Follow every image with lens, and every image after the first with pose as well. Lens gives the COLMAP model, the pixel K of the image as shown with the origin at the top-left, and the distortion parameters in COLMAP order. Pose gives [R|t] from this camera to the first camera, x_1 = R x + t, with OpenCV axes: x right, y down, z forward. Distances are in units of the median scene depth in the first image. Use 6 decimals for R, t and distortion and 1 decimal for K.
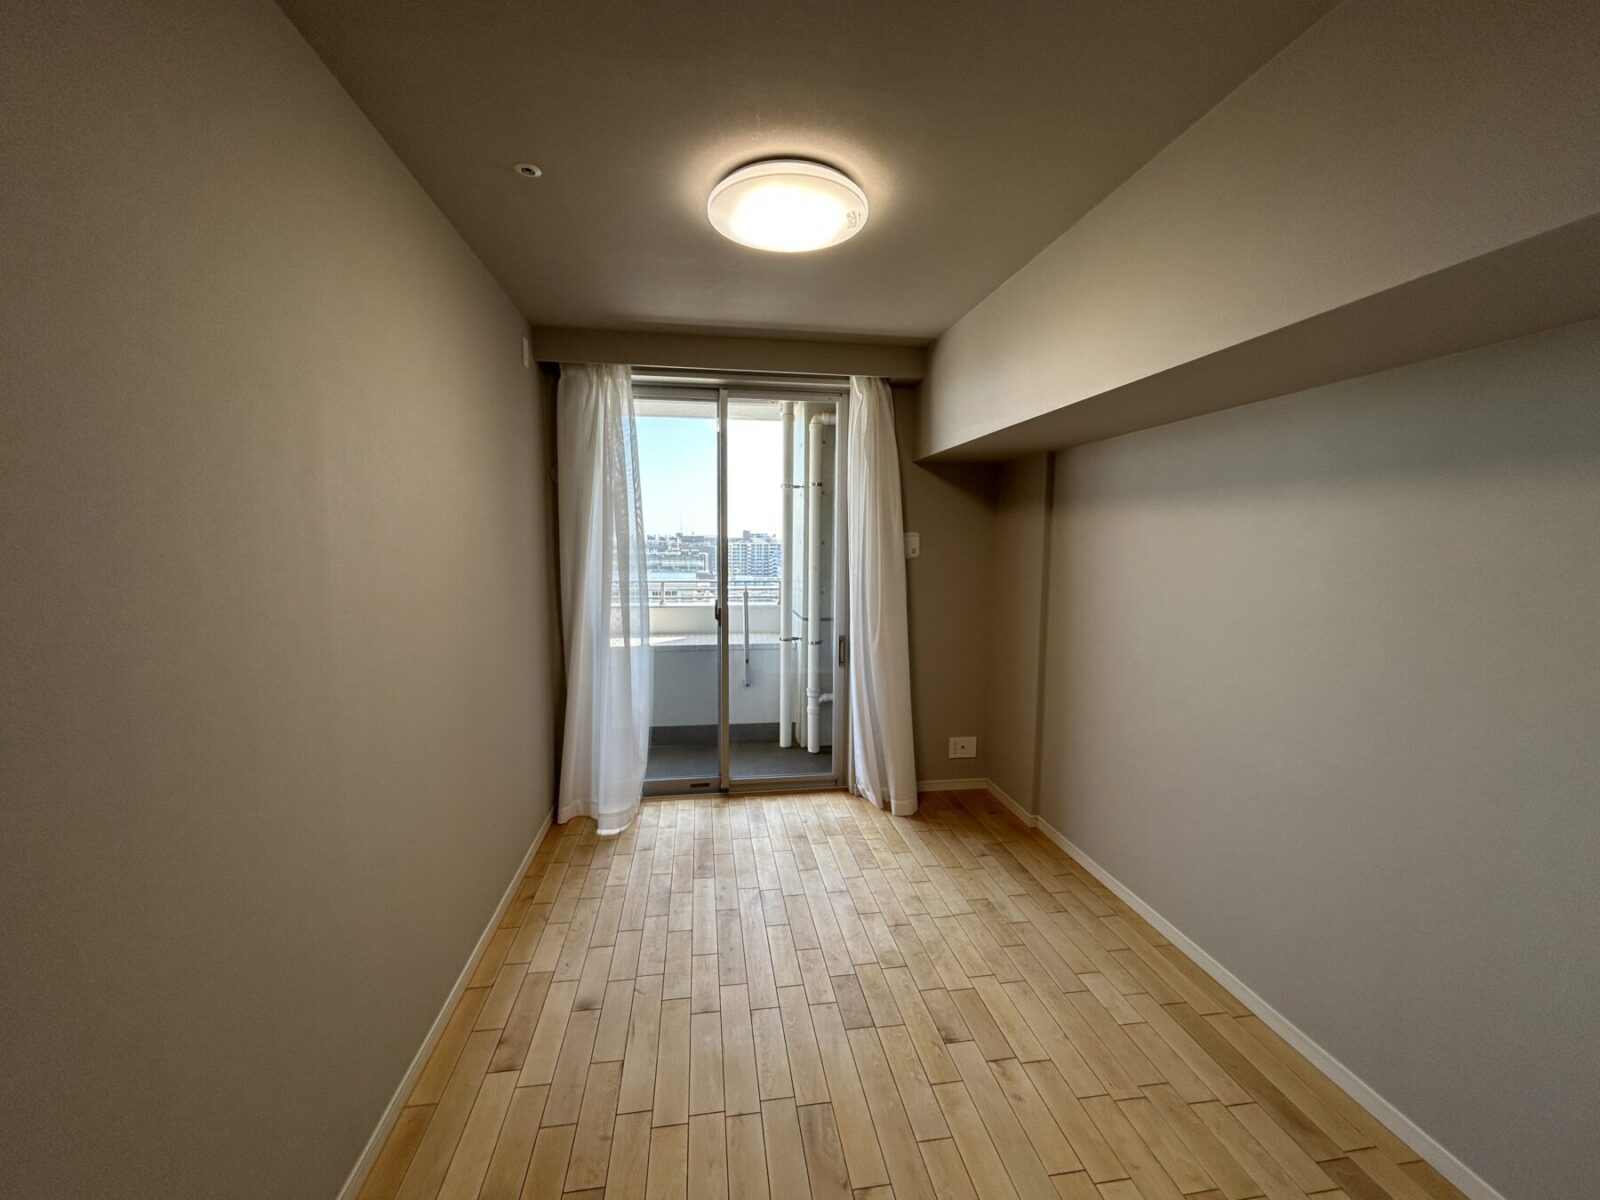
lens RADIAL K [[647.0, 0, 801.6], [0, 647.0, 603.0], [0, 0, 1]] dist [-0.001439, 0.000871]
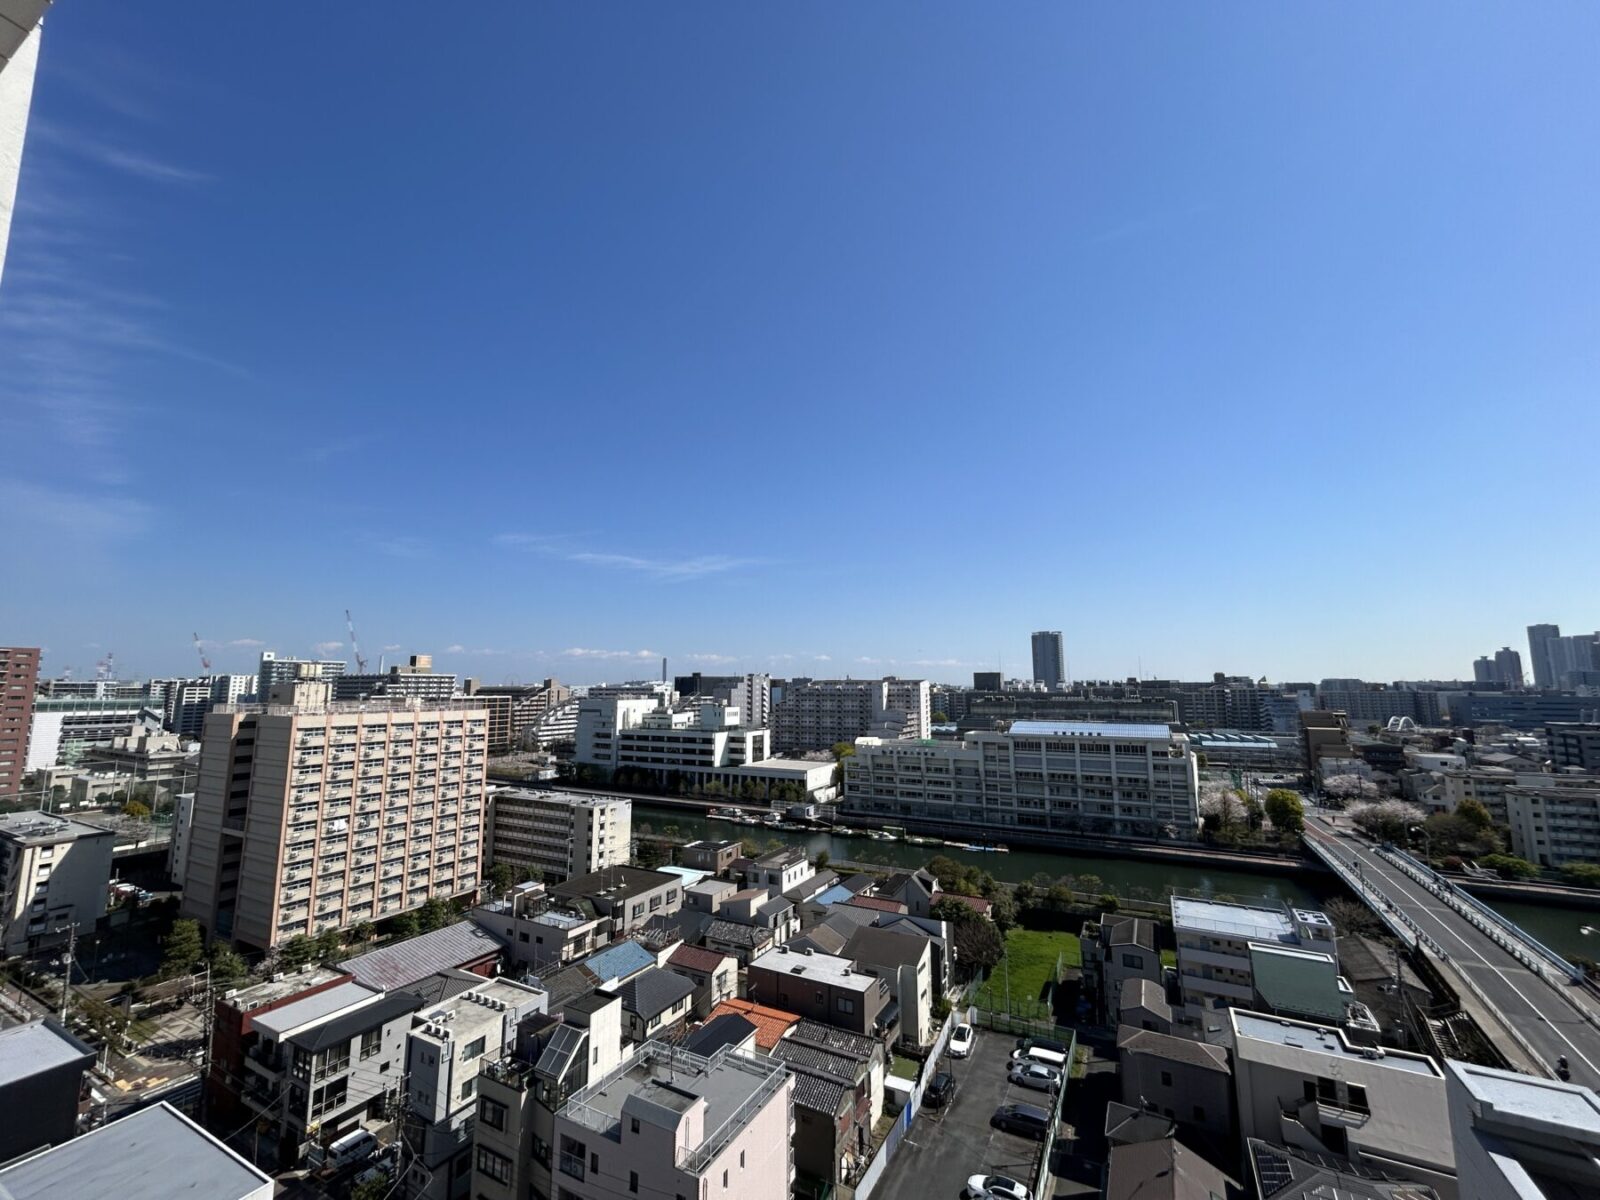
lens RADIAL K [[647.0, 0, 801.3], [0, 647.0, 596.5], [0, 0, 1]] dist [-0.001439, 0.000871]
pose [[0.787899, -0.093894, -0.608605, -0.144404], [-0.050929, 0.974986, -0.216351, -0.070702], [0.613695, 0.201458, 0.763409, 0.824633]]
